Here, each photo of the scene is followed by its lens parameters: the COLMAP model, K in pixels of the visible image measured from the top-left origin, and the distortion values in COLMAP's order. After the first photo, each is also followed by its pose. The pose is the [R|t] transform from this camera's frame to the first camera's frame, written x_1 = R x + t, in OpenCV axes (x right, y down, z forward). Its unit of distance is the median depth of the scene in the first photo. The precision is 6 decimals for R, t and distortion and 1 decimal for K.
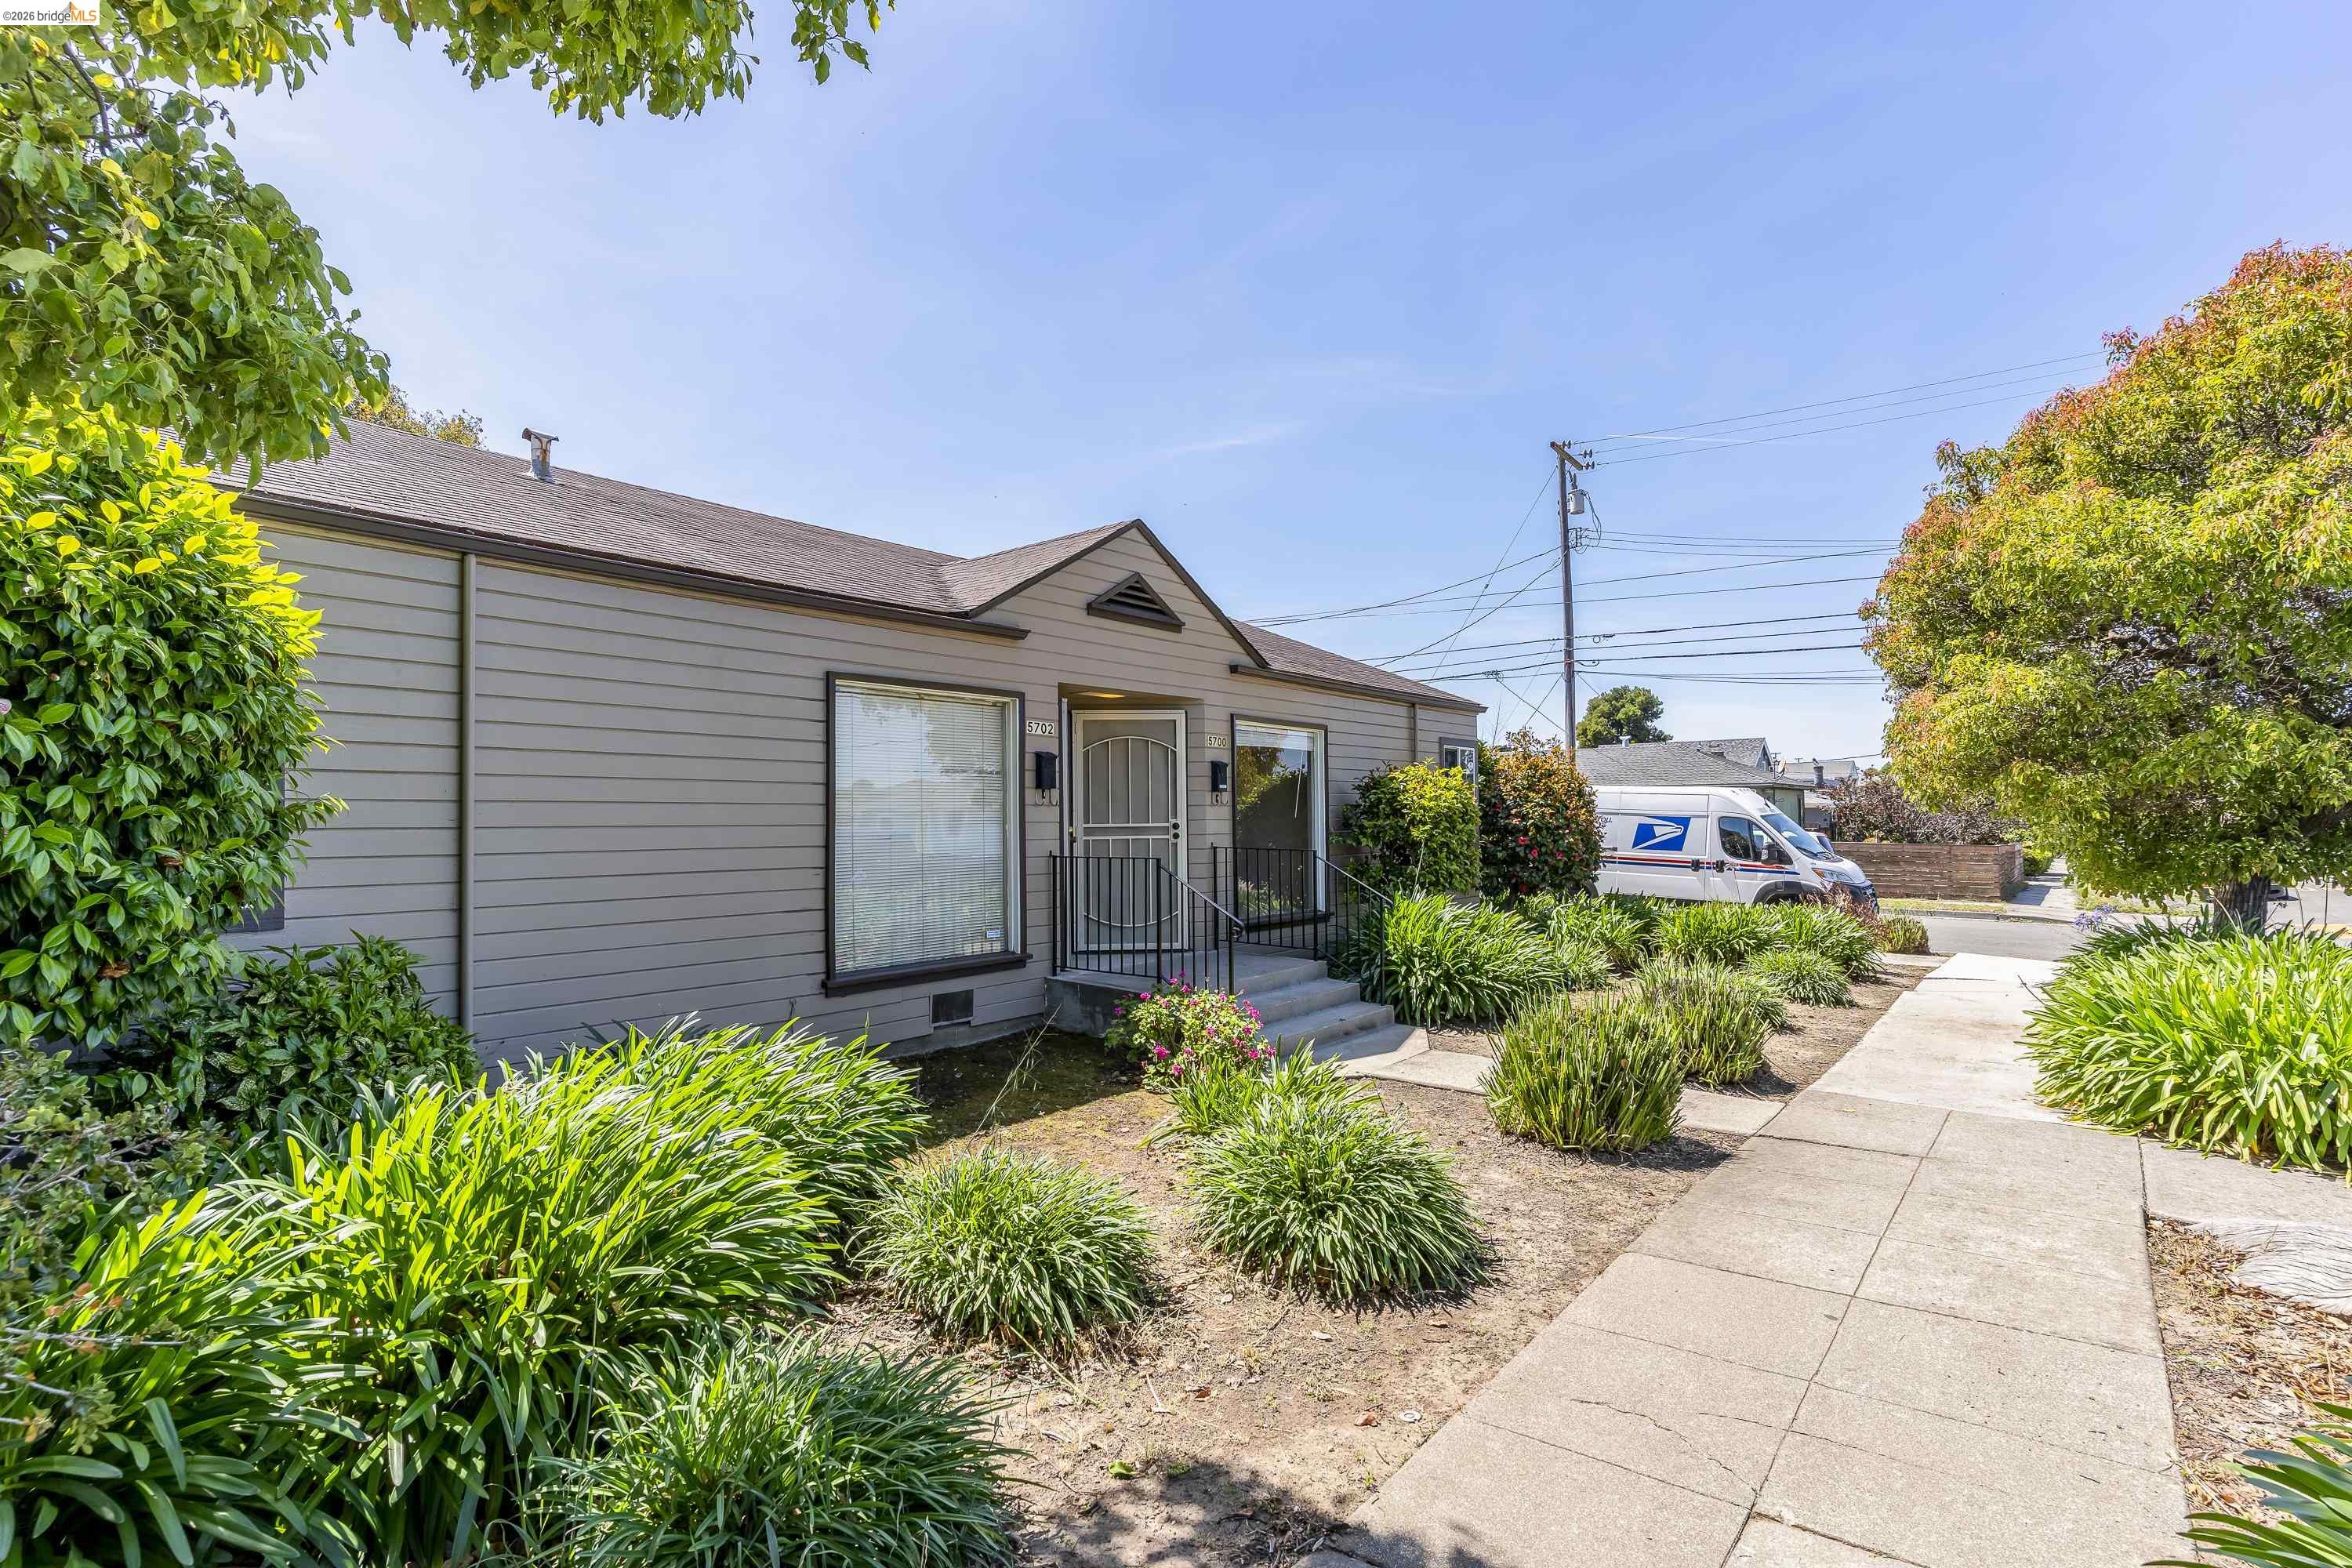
lens RADIAL K [[1130.5, 0, 1172.7], [0, 1130.5, 782.9], [0, 0, 1]] dist [0.003255, 0.000541]
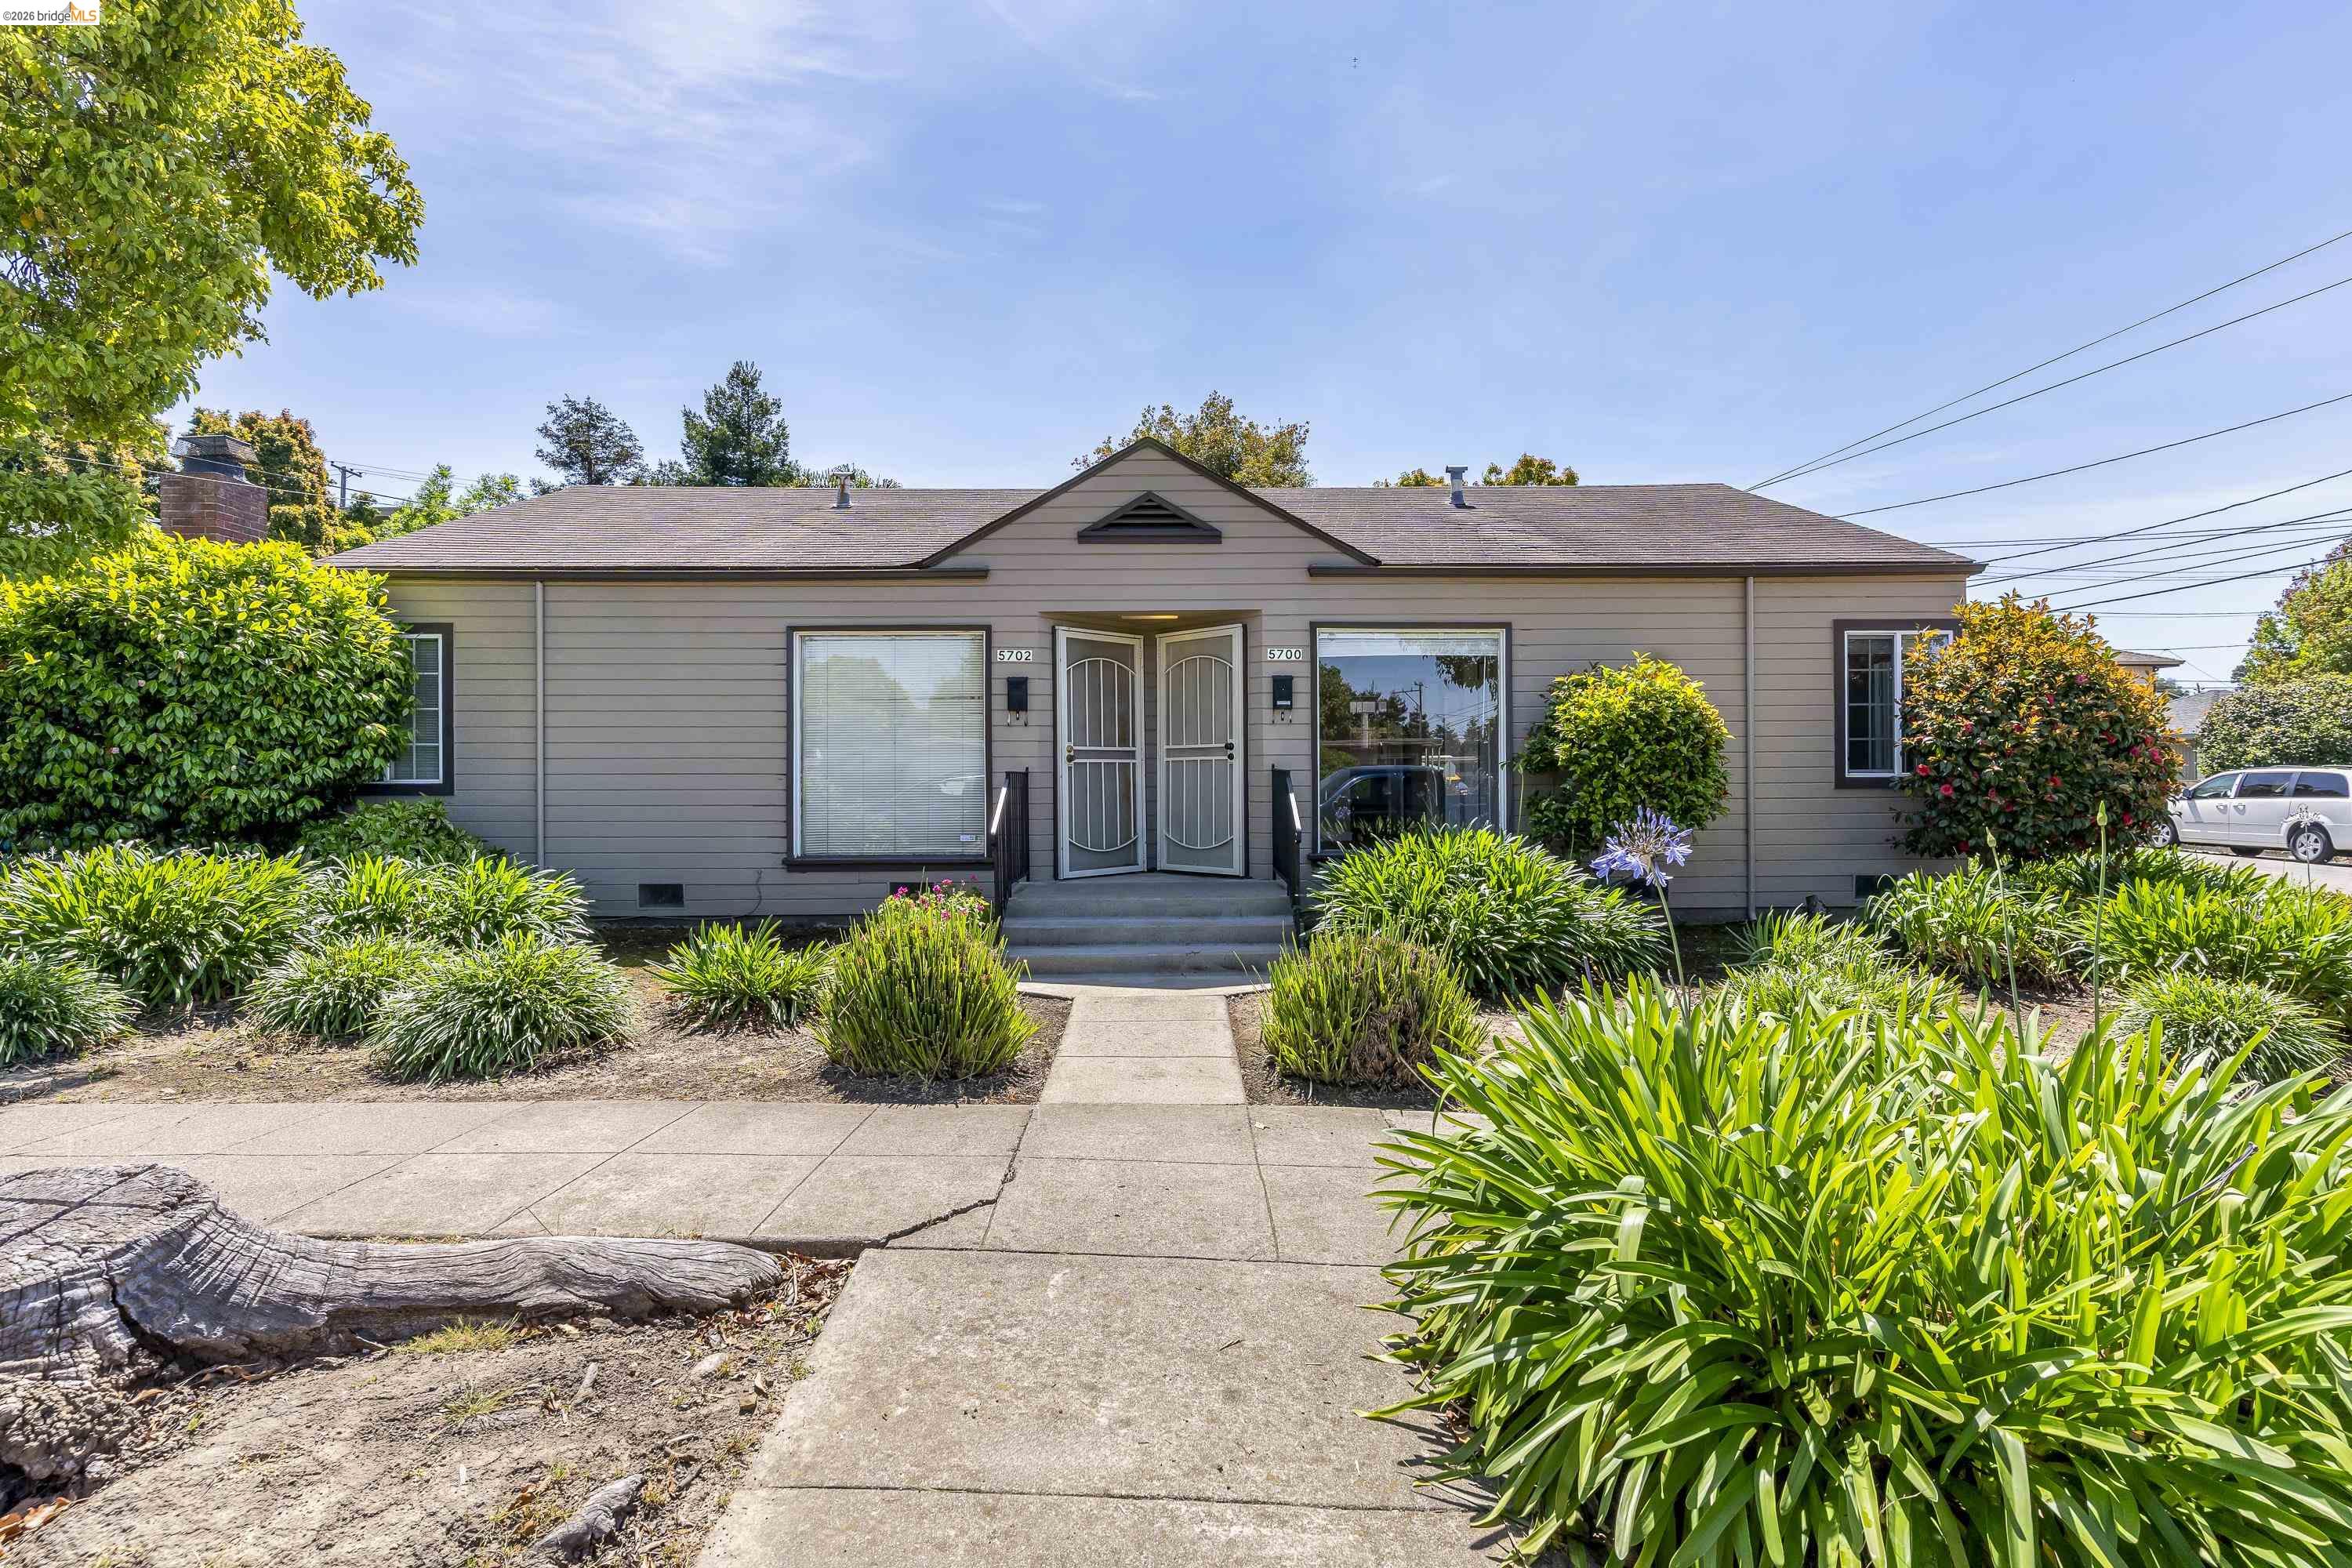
lens RADIAL K [[1130.5, 0, 1173.2], [0, 1130.5, 785.9], [0, 0, 1]] dist [0.003255, 0.000541]
pose [[0.644066, 0.004004, -0.764959, 0.750950], [0.024366, 0.999372, 0.025746, 0.048880], [0.764582, -0.035221, 0.643564, 0.368226]]
